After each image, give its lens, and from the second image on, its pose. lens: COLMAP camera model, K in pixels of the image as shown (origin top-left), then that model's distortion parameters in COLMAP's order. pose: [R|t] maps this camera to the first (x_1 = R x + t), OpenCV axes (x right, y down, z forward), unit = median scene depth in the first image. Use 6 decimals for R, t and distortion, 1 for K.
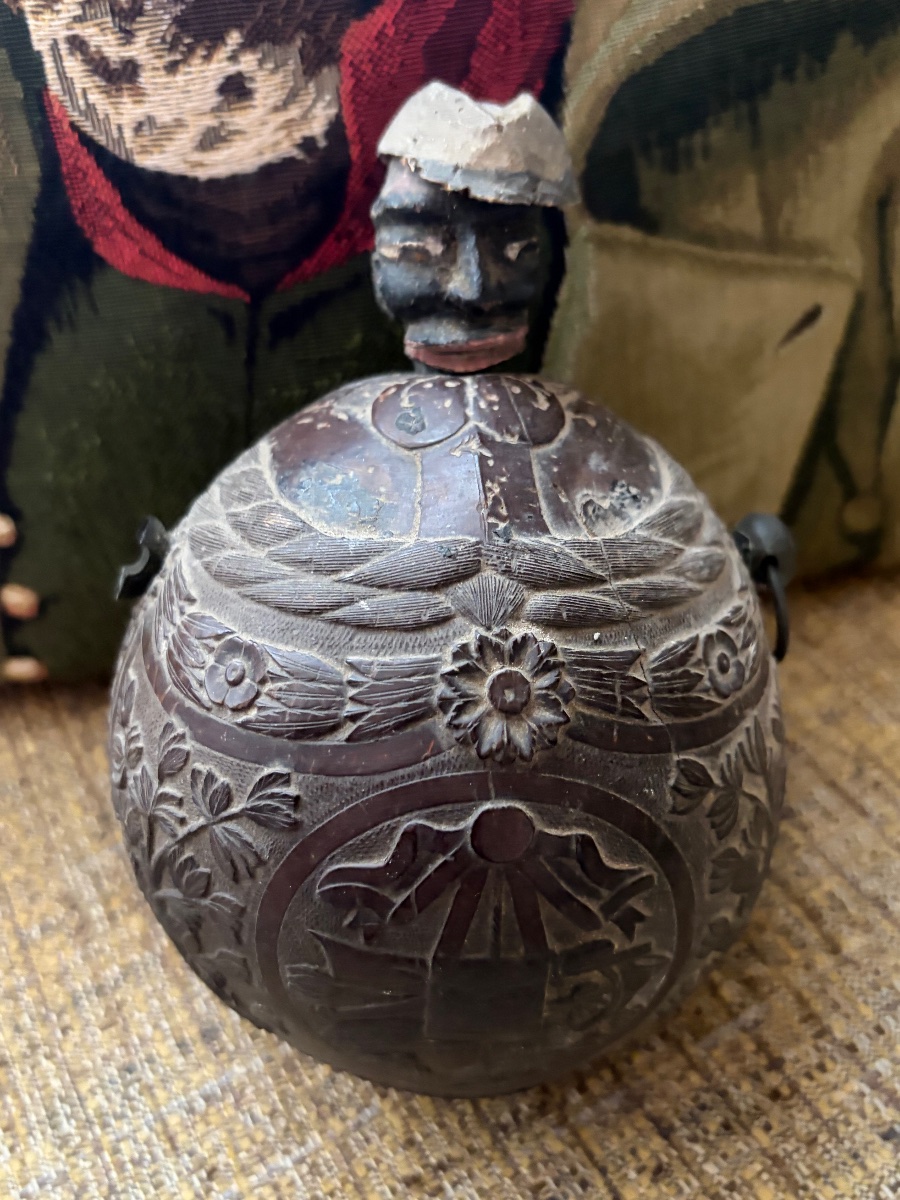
lens RADIAL K [[1263.3, 0, 450.0], [0, 1263.3, 600.0], [0, 0, 1]] dist [-0.099425, 0.193406]
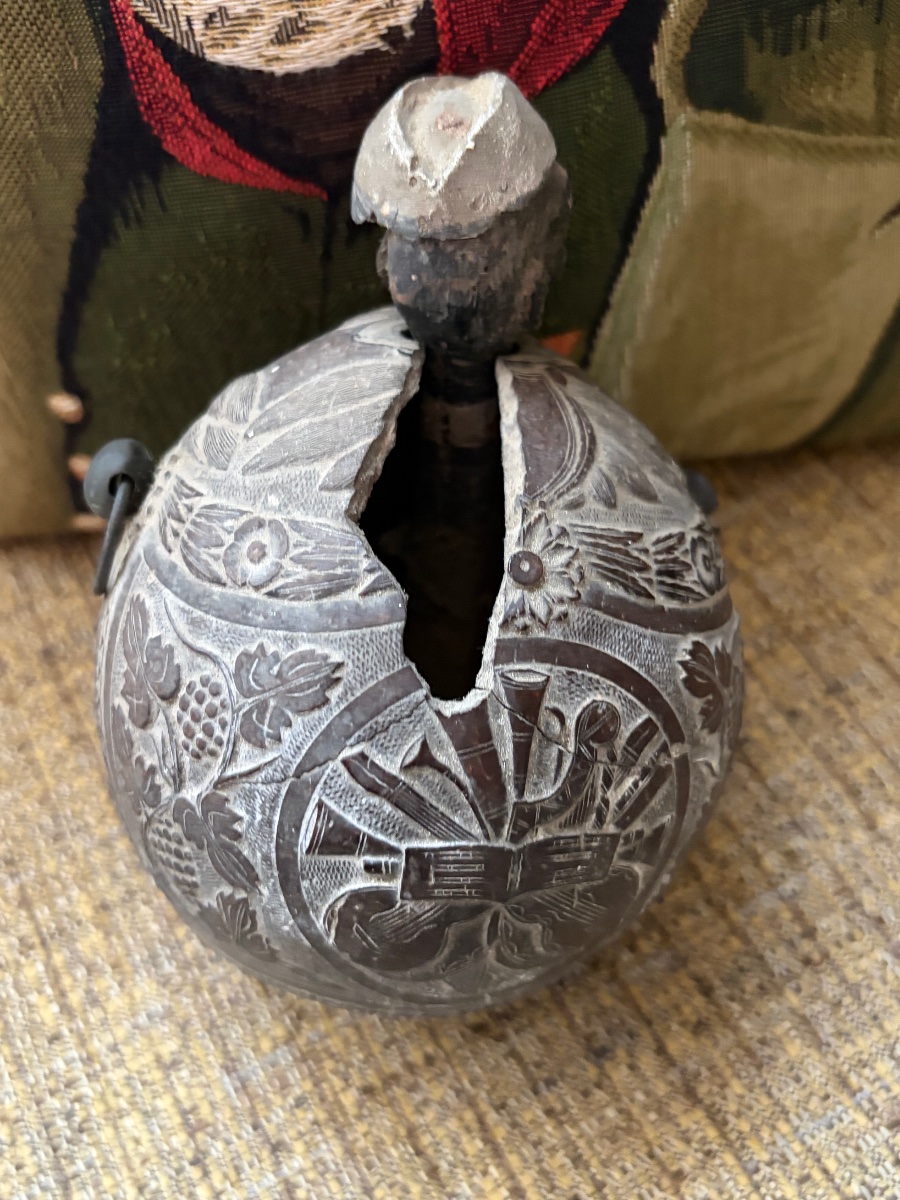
lens RADIAL K [[1244.3, 0, 450.0], [0, 1244.3, 600.0], [0, 0, 1]] dist [-0.095541, 0.170942]
pose [[0.999830, 0.018313, -0.002059, -0.060713], [-0.017123, 0.964503, 0.263517, -0.196051], [0.006812, -0.263437, 0.964653, 0.026114]]
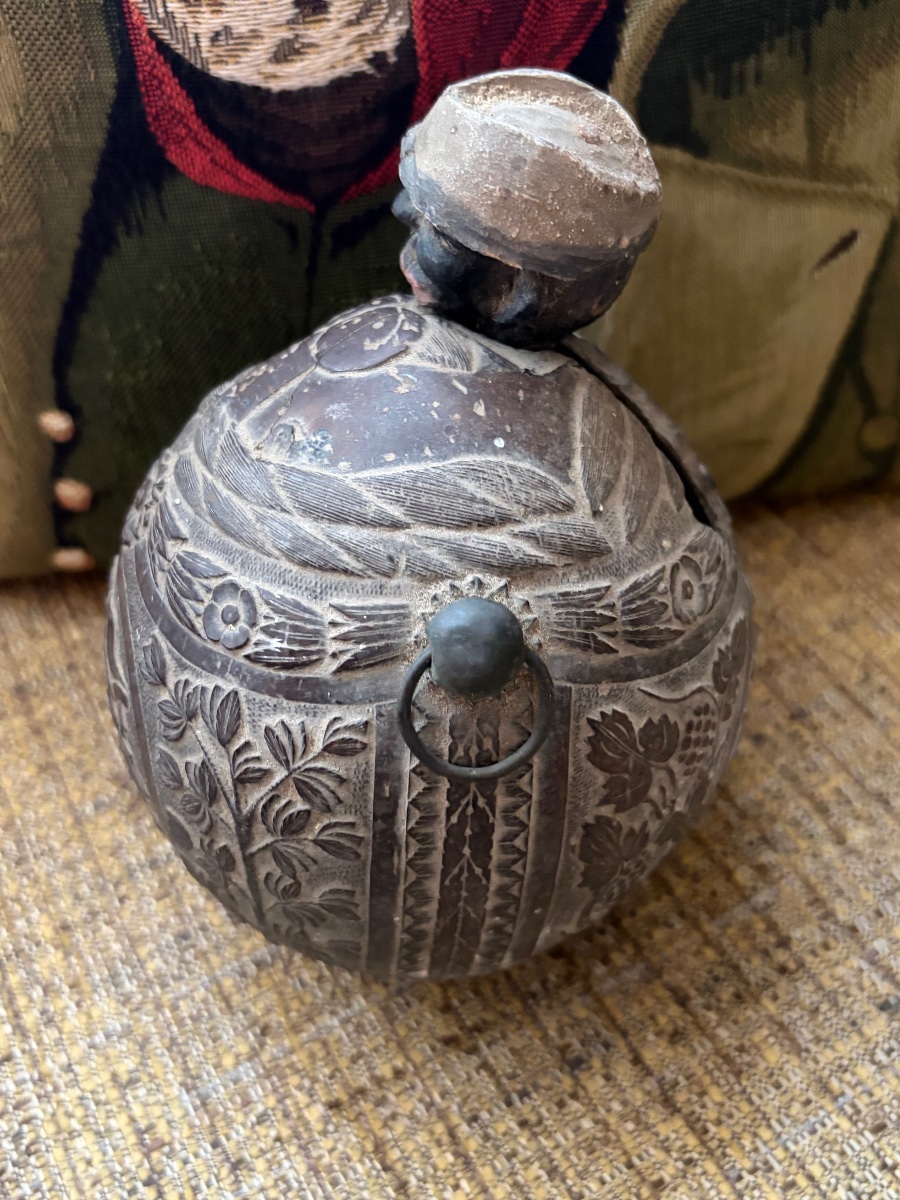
lens RADIAL K [[1263.3, 0, 450.0], [0, 1263.3, 600.0], [0, 0, 1]] dist [-0.099425, 0.193406]
pose [[0.999381, 0.025921, 0.023784, -0.065366], [-0.027893, 0.995843, 0.086713, -0.012890], [-0.021438, -0.087322, 0.995949, -0.057417]]
